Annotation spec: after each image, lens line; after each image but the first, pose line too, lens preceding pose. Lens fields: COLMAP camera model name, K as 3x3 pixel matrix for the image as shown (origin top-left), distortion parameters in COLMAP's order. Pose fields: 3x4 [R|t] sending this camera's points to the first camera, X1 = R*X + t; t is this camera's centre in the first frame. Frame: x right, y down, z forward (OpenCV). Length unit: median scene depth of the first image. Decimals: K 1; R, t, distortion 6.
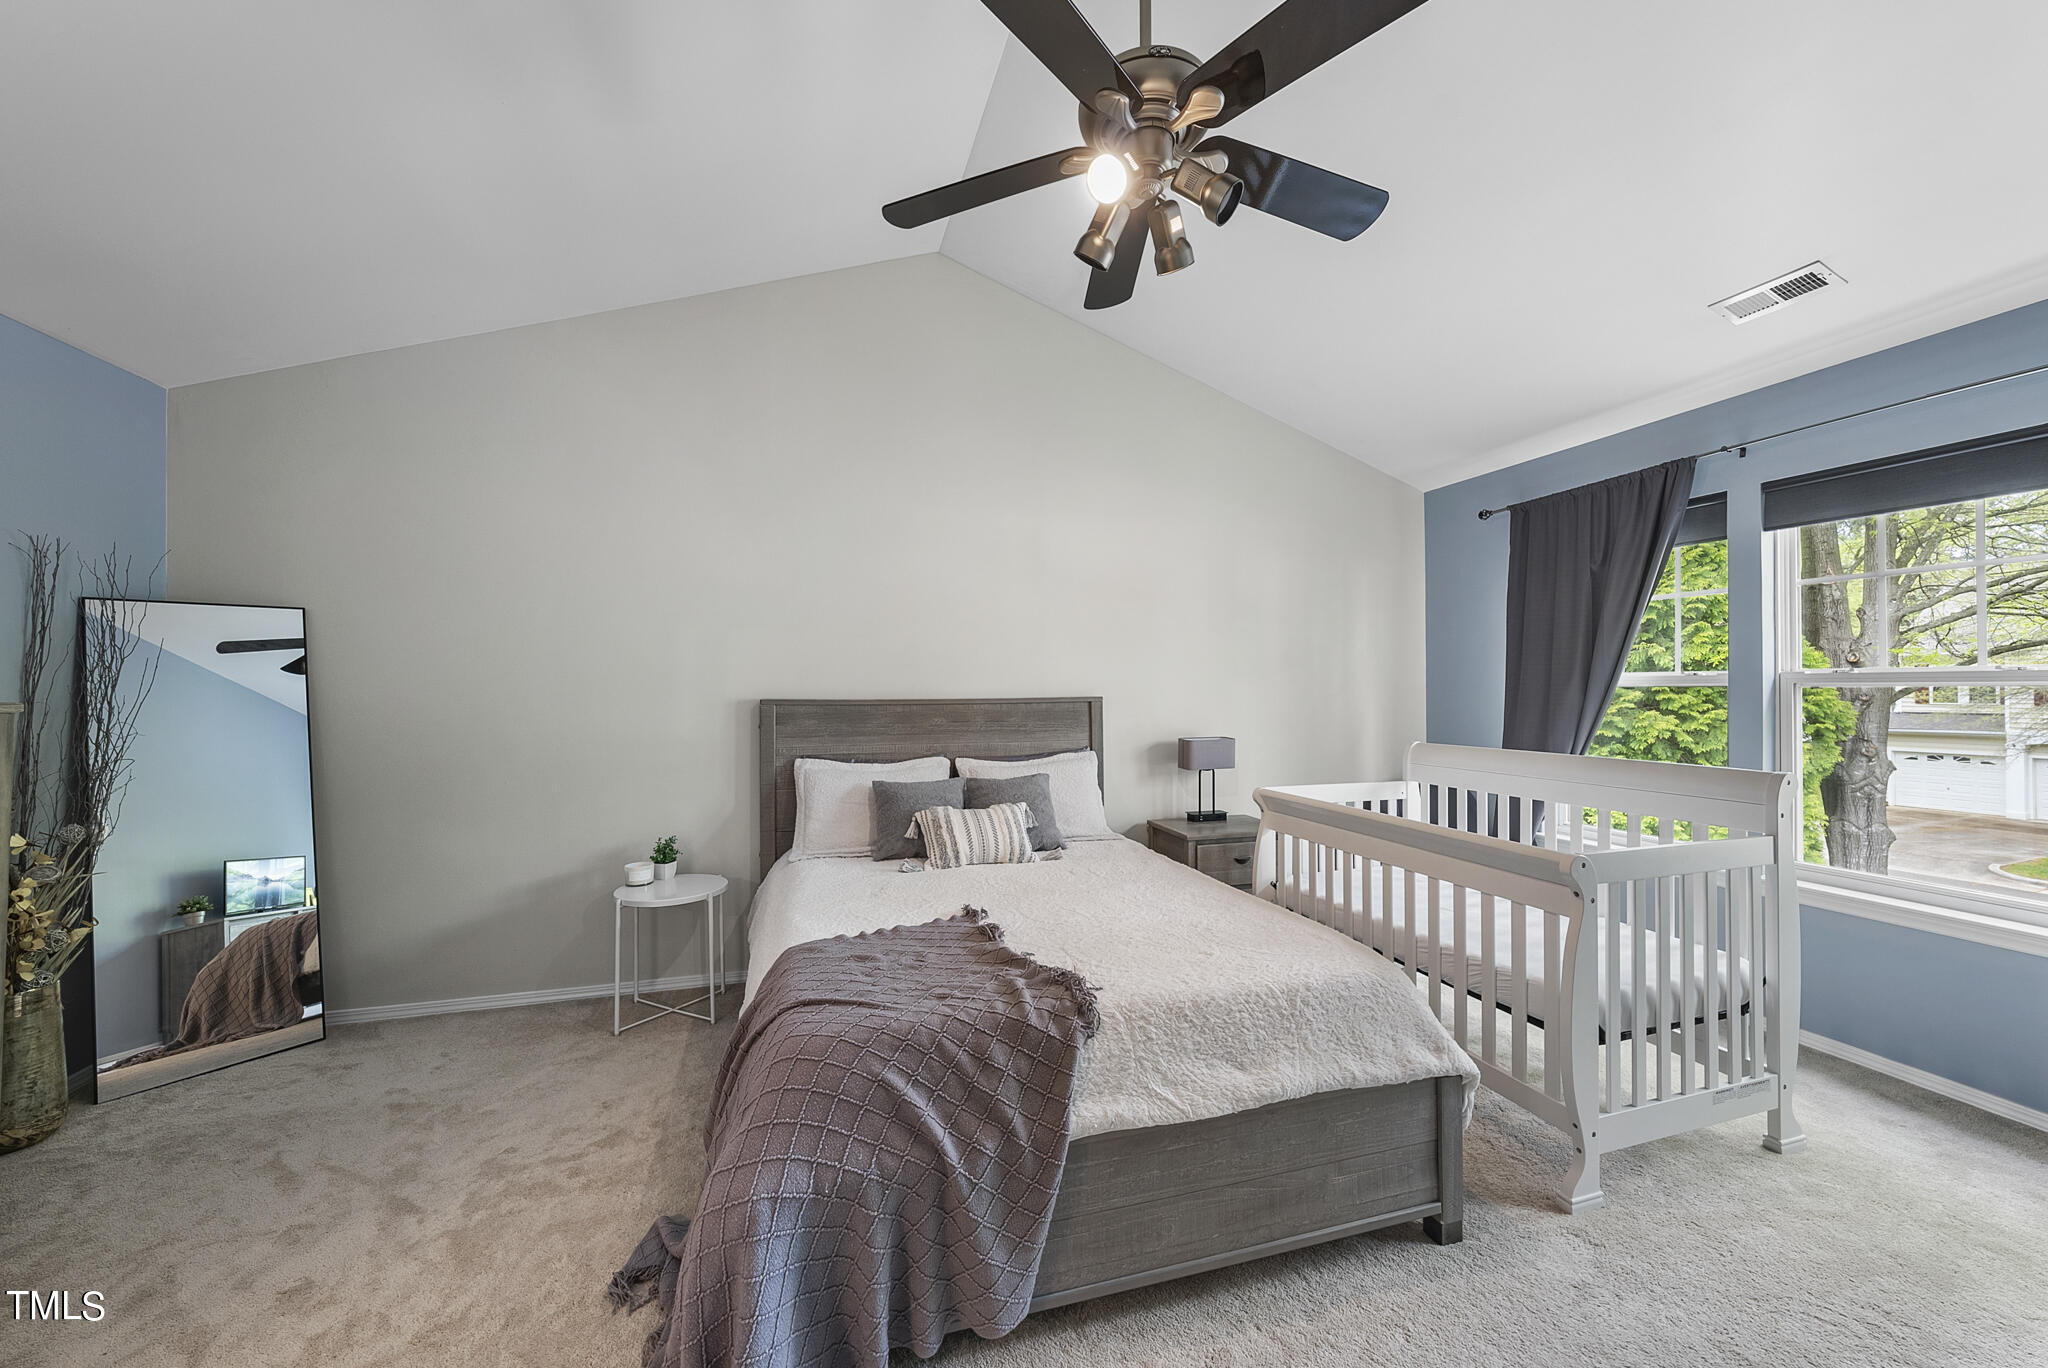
lens RADIAL K [[768.0, 0, 1023.2], [0, 768.0, 685.7], [0, 0, 1]] dist [-0.001740, 0.000792]
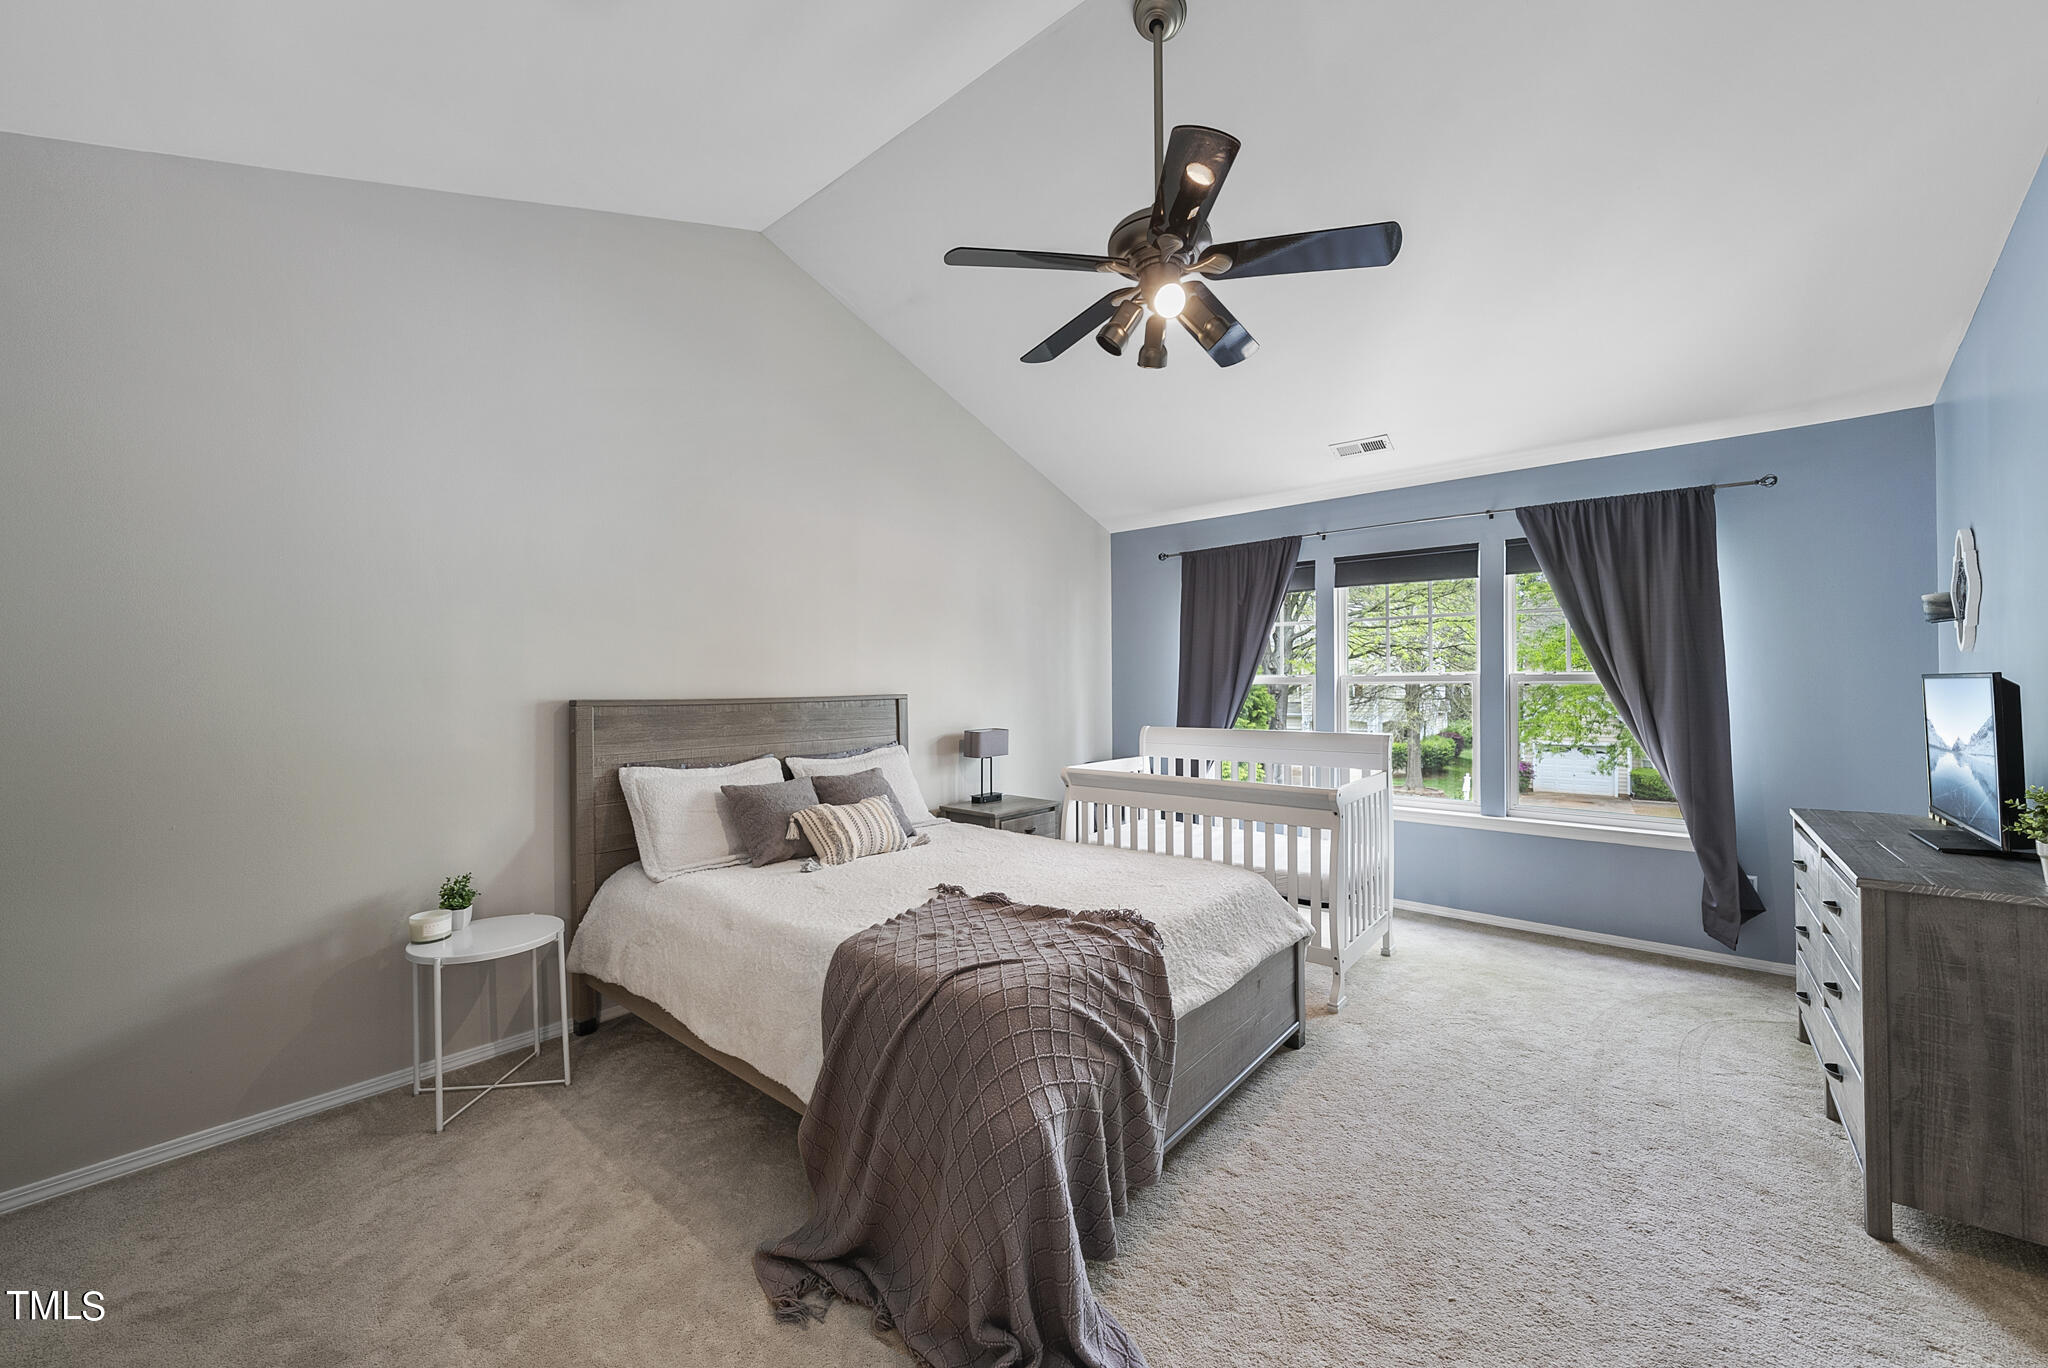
lens RADIAL K [[768.0, 0, 1024.7], [0, 768.0, 685.3], [0, 0, 1]] dist [-0.001740, 0.000792]
pose [[0.831198, -0.001898, 0.555974, -0.429807], [0.002134, 0.999998, 0.000222, 0.002150], [-0.555973, 0.001002, 0.831200, 0.019171]]
